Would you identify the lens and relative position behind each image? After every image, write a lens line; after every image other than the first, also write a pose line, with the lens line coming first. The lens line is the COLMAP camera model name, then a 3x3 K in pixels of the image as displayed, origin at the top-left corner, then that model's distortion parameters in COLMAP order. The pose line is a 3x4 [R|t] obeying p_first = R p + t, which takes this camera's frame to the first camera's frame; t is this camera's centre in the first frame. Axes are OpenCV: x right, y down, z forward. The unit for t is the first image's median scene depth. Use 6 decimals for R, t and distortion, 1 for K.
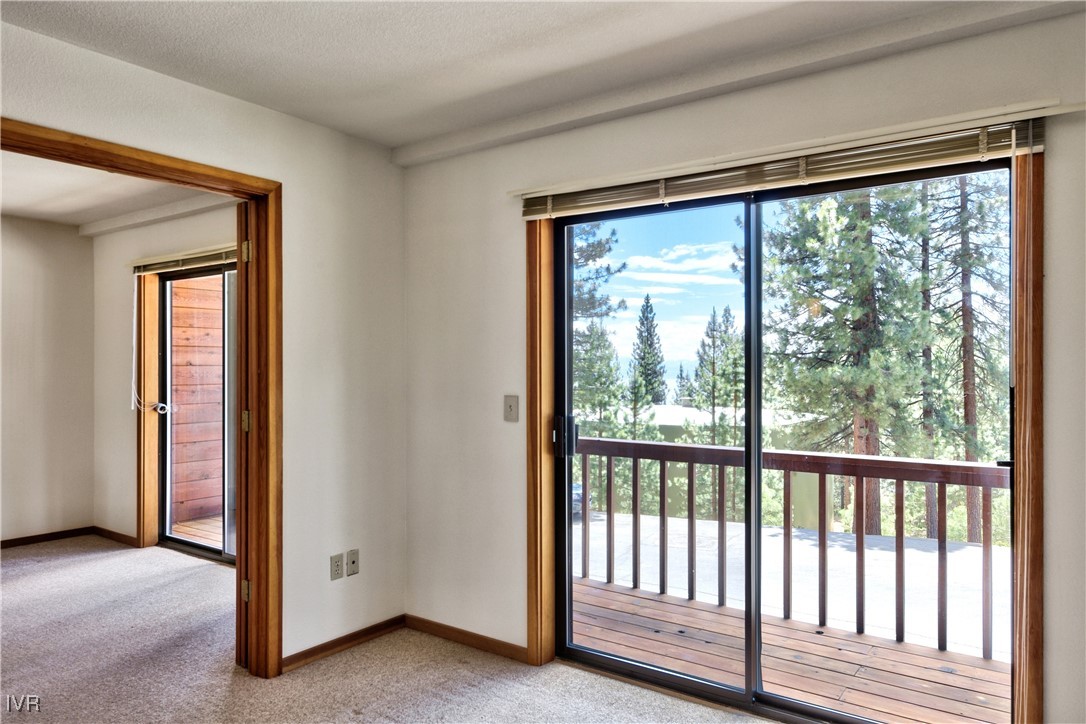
lens RADIAL K [[739.2, 0, 555.5], [0, 739.2, 362.1], [0, 0, 1]] dist [0.002462, 0.010012]
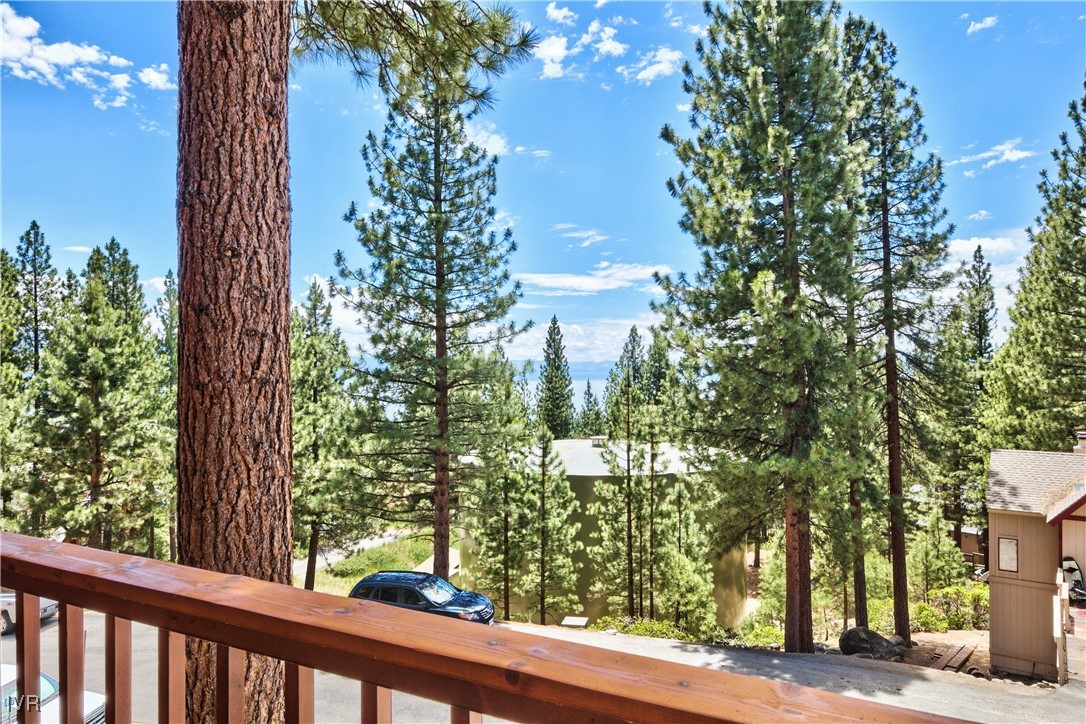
lens RADIAL K [[739.2, 0, 555.0], [0, 739.2, 382.6], [0, 0, 1]] dist [0.002462, 0.010012]
pose [[0.992236, -0.010100, 0.123961, 0.011528], [0.008889, 0.999907, 0.010321, -0.065764], [-0.124054, -0.009139, 0.992233, 0.113193]]
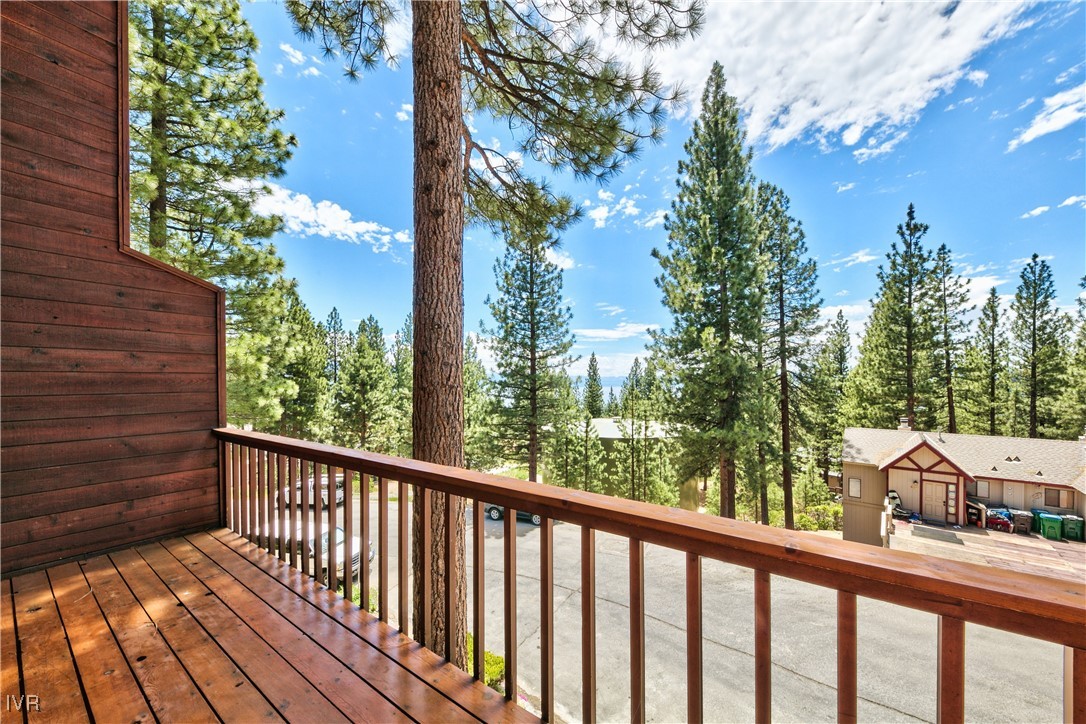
lens RADIAL K [[393.2, 0, 544.8], [0, 393.2, 390.4], [0, 0, 1]] dist [0.015106, -0.005218]
pose [[0.999982, -0.005780, 0.001703, 0.011318], [0.005752, 0.999856, 0.015963, -0.065851], [-0.001795, -0.015953, 0.999871, 0.104410]]
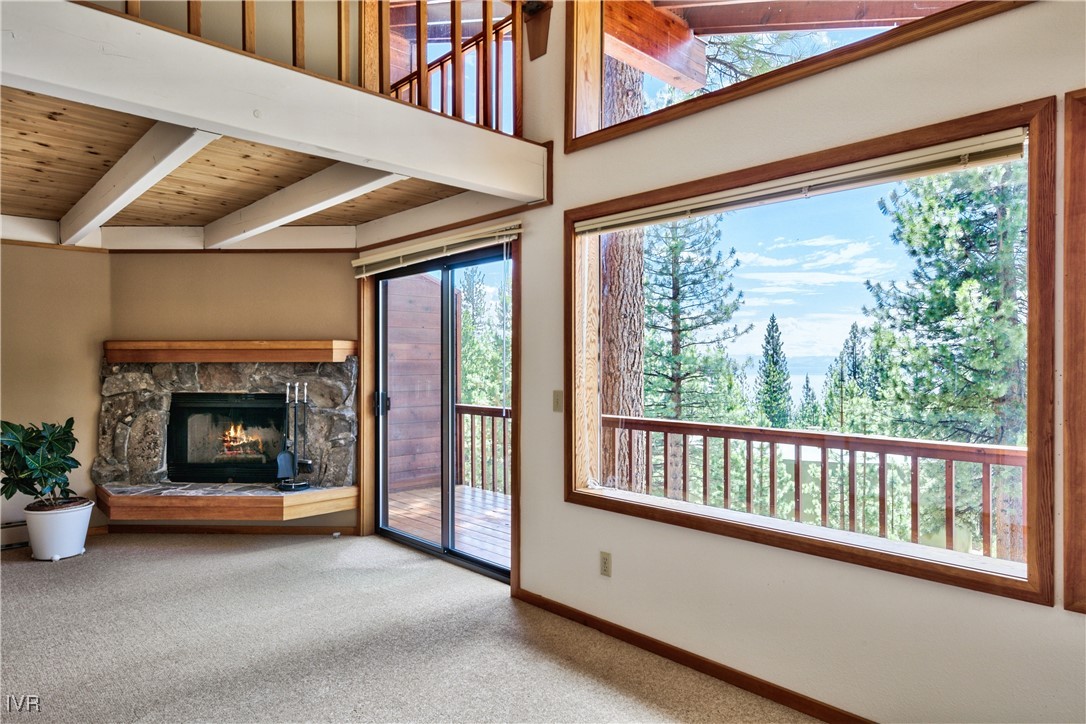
lens RADIAL K [[663.7, 0, 546.3], [0, 663.7, 363.9], [0, 0, 1]] dist [0.003923, 0.008578]
pose [[0.979115, 0.000518, -0.203307, -0.000632], [-0.002166, 0.999967, -0.007884, -0.066130], [0.203296, 0.008160, 0.979083, 0.014029]]
